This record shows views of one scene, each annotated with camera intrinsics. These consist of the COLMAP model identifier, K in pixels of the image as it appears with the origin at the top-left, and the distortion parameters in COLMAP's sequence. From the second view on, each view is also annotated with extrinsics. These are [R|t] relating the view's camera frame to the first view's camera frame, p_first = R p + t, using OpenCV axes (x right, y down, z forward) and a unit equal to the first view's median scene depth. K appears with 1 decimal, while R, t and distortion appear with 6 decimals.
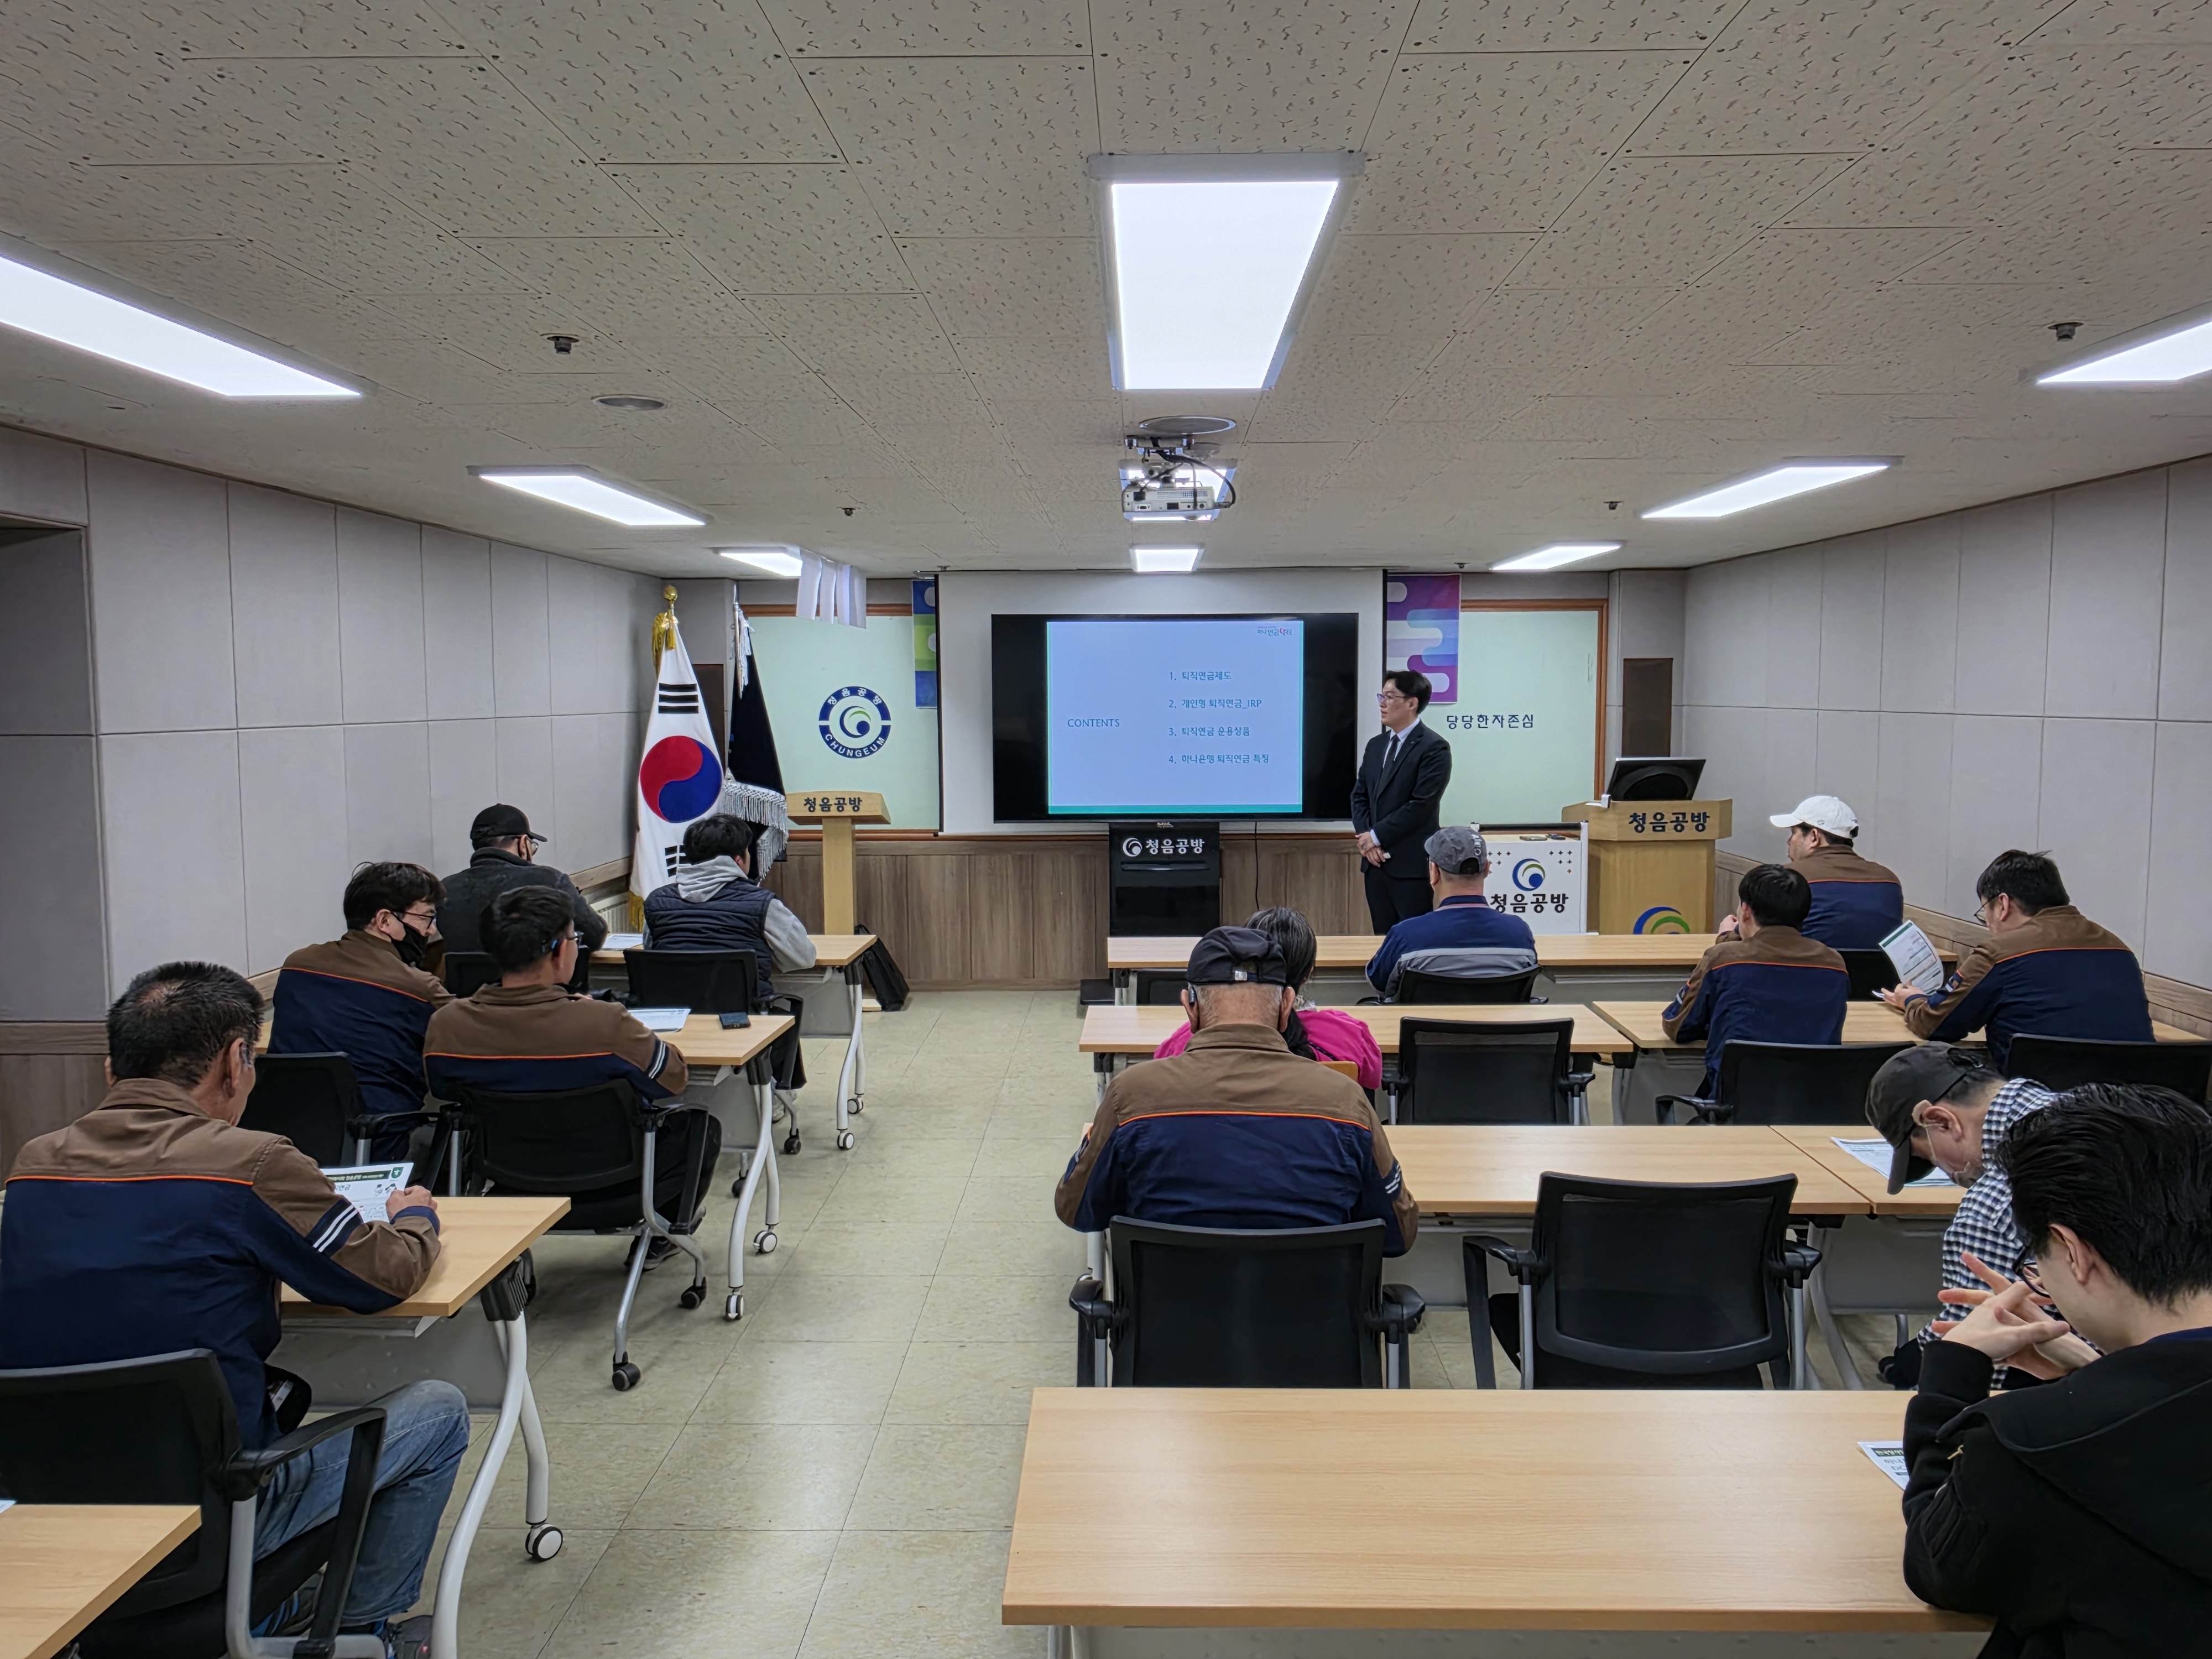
lens RADIAL K [[1626.3, 0, 1133.7], [0, 1626.3, 828.9], [0, 0, 1]] dist [-0.017937, -0.003125]
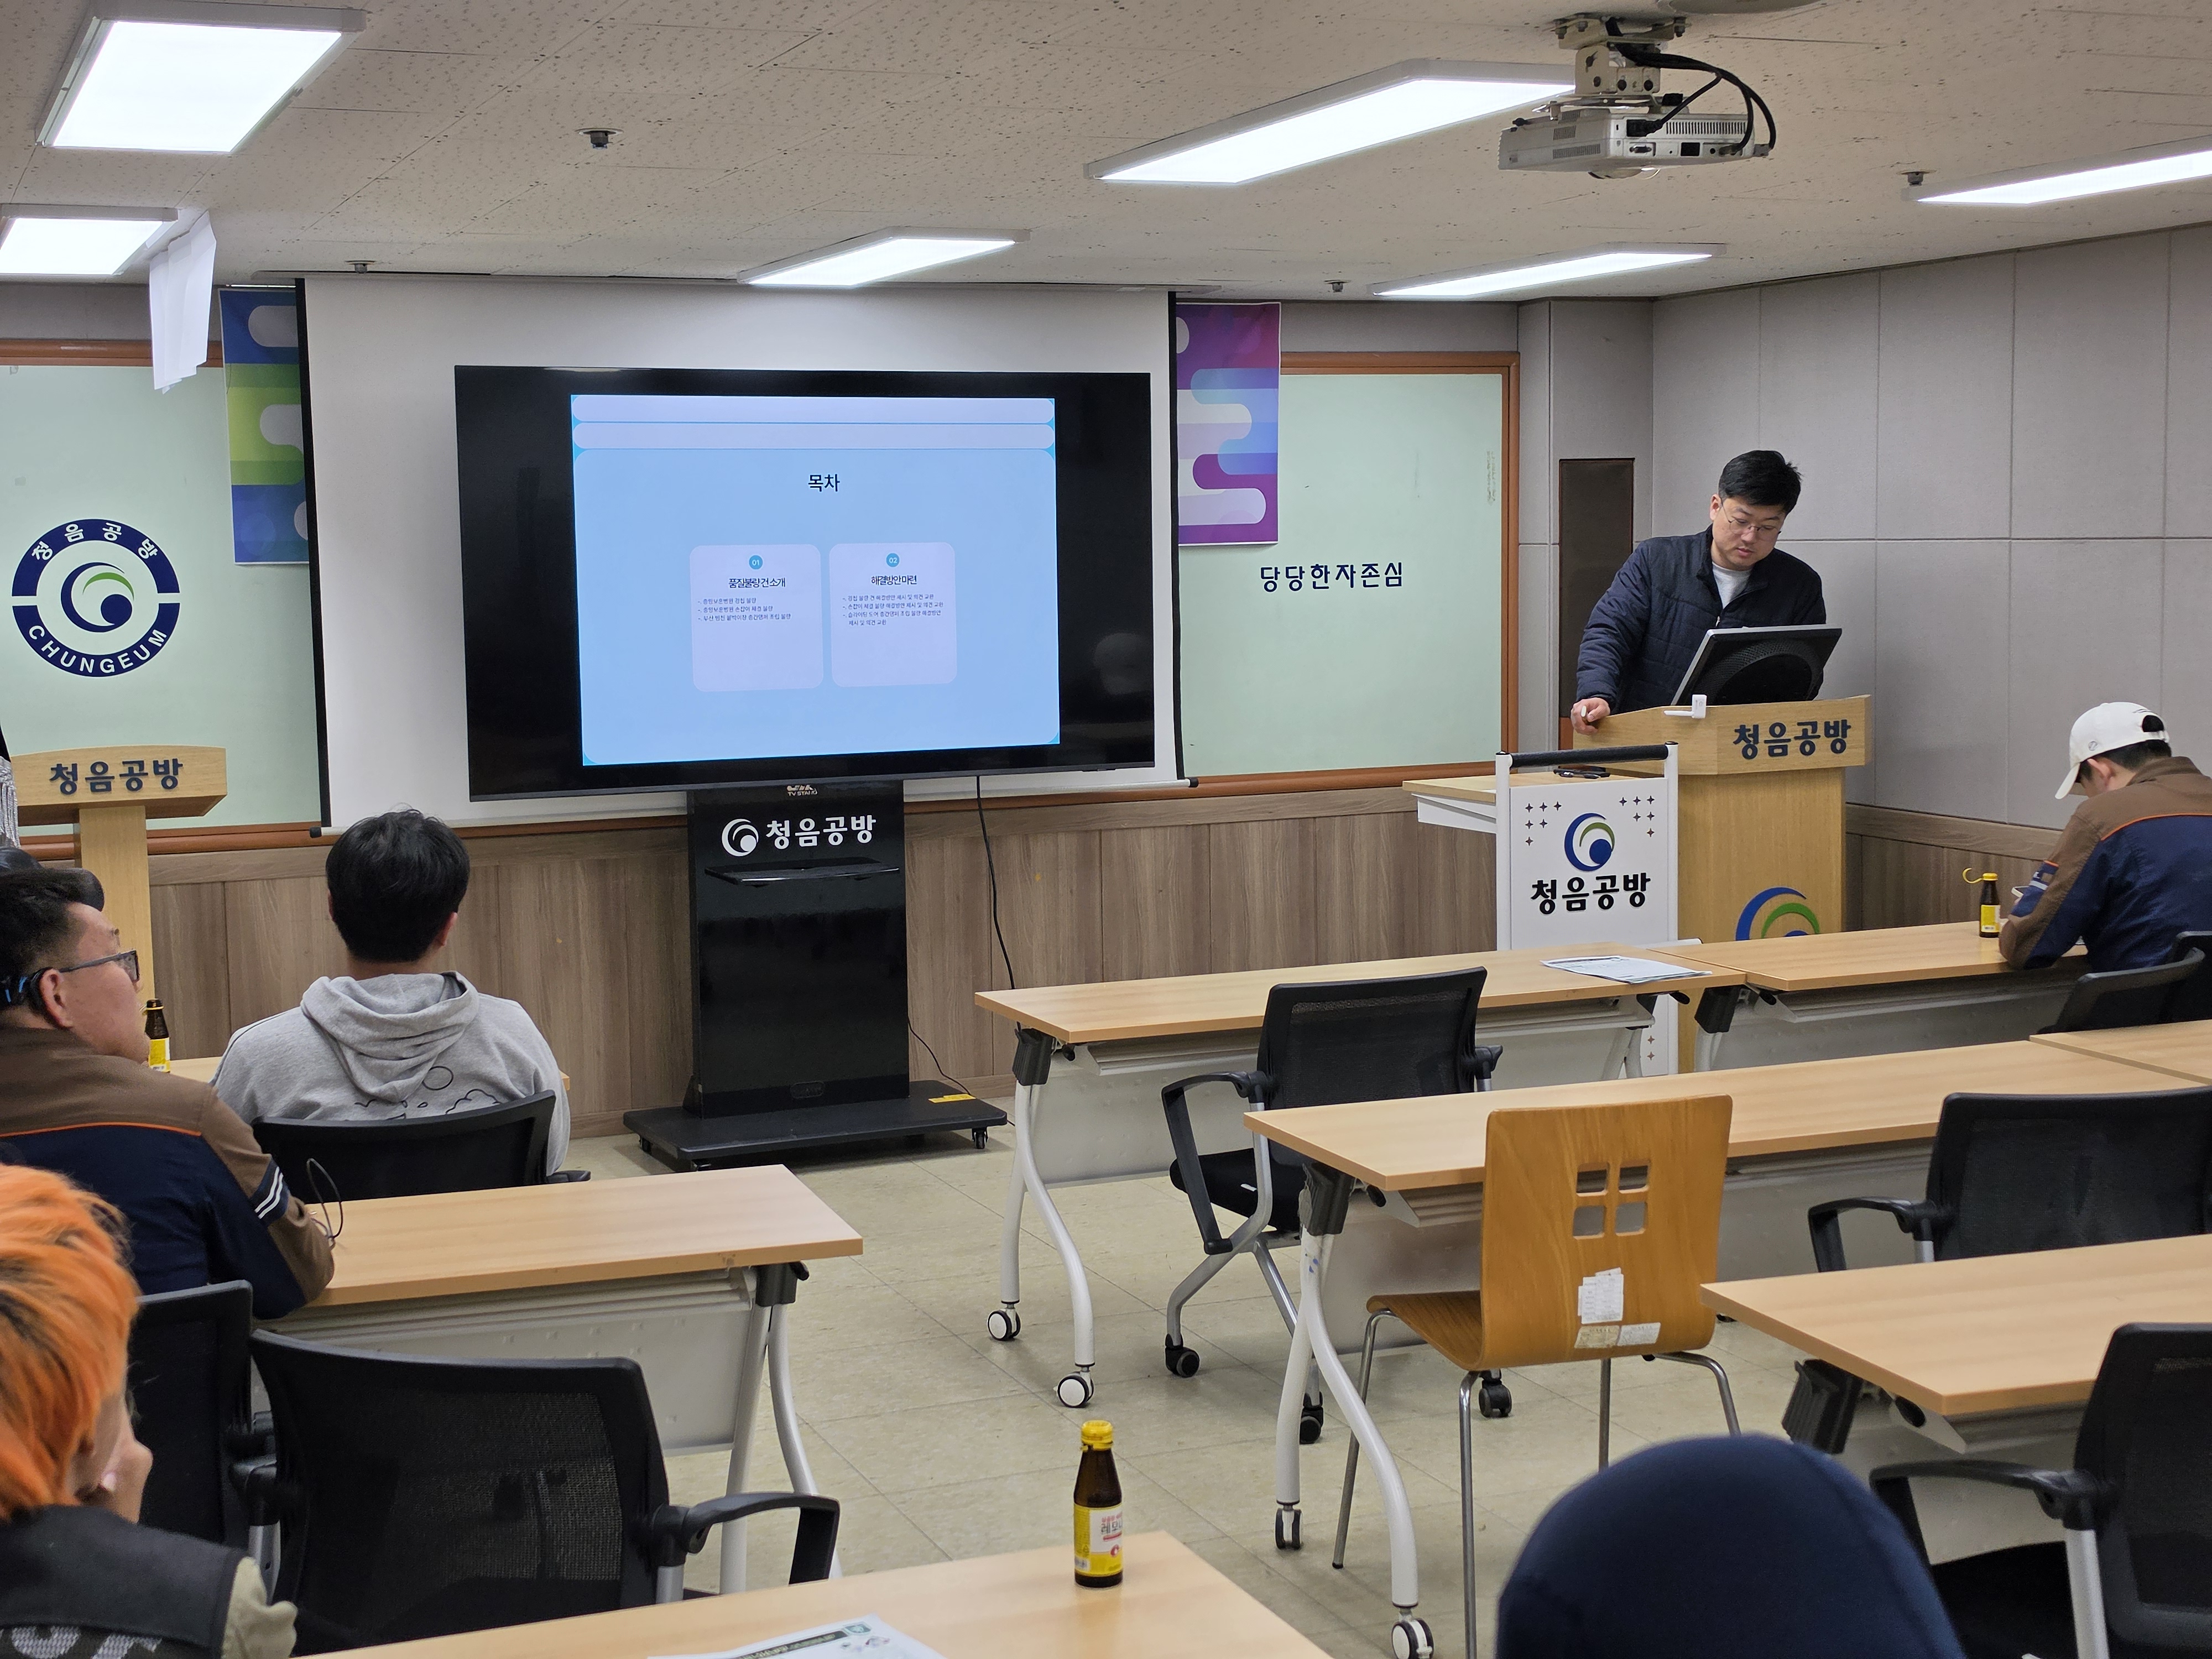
lens RADIAL K [[3253.2, 0, 1066.3], [0, 3253.2, 860.5], [0, 0, 1]] dist [0.130847, 0.000000]
pose [[0.918757, -0.050597, 0.391569, -0.303831], [0.045520, 0.998716, 0.022246, 0.000624], [-0.392192, -0.002615, 0.919880, 0.031624]]
